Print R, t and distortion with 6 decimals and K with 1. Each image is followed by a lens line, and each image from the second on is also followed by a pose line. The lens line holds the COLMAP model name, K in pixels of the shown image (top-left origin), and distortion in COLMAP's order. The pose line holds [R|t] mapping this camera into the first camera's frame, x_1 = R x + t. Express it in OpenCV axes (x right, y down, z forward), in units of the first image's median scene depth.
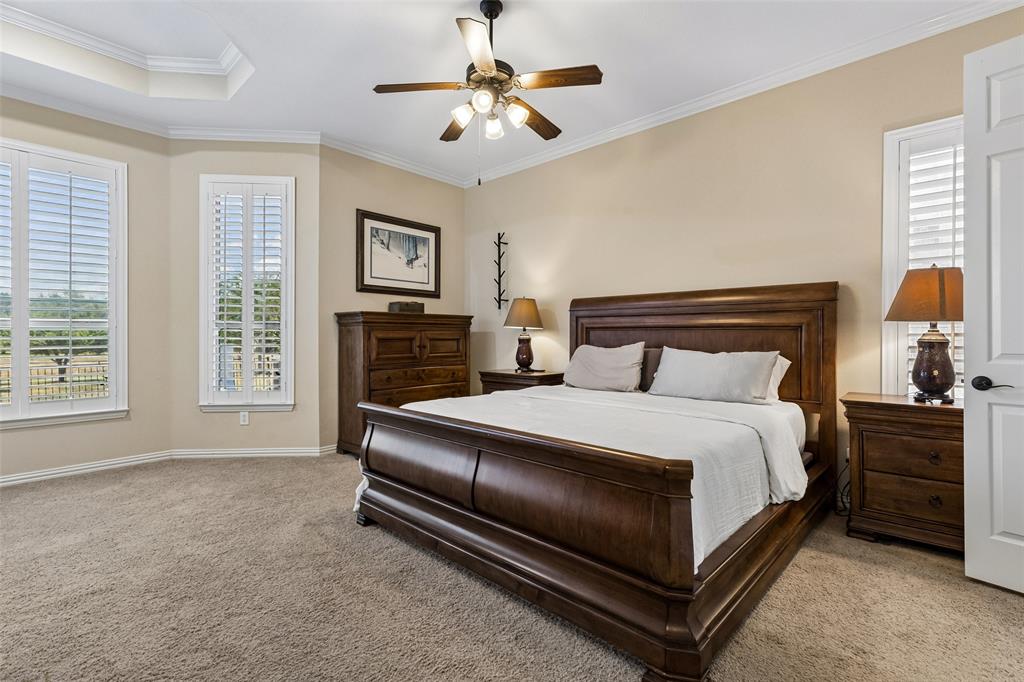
lens RADIAL K [[468.1, 0, 511.1], [0, 468.1, 337.8], [0, 0, 1]] dist [0.015470, -0.000840]
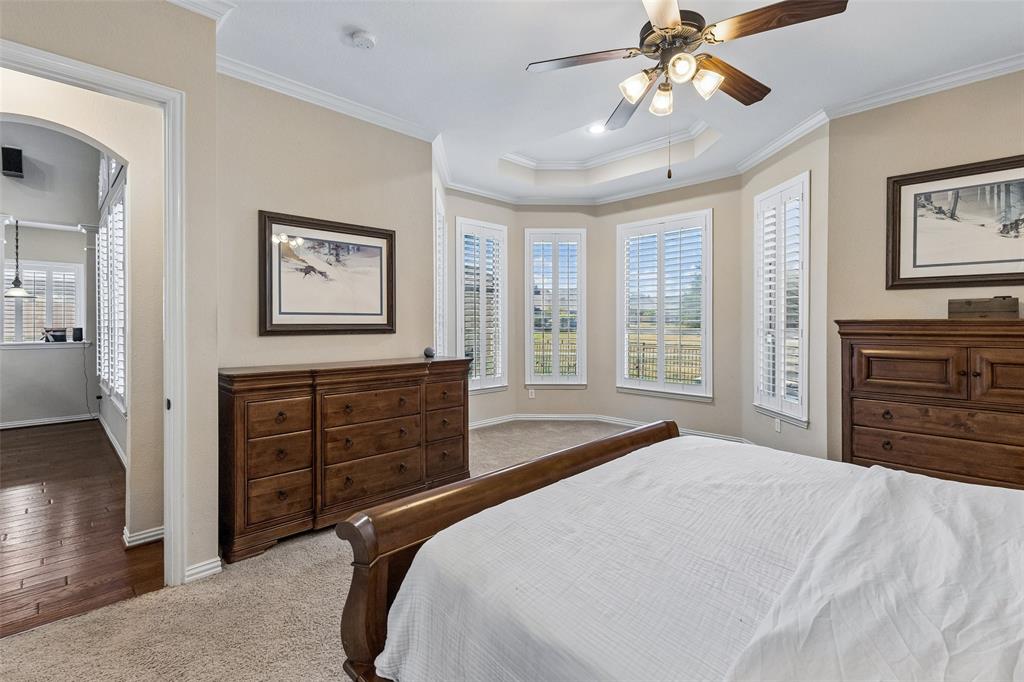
lens RADIAL K [[468.1, 0, 506.1], [0, 468.1, 323.1], [0, 0, 1]] dist [0.015470, -0.000840]
pose [[-0.056164, 0.000273, -0.998422, 0.443452], [-0.008704, 0.999962, 0.000763, -0.041237], [0.998384, 0.008733, -0.056160, 0.440848]]
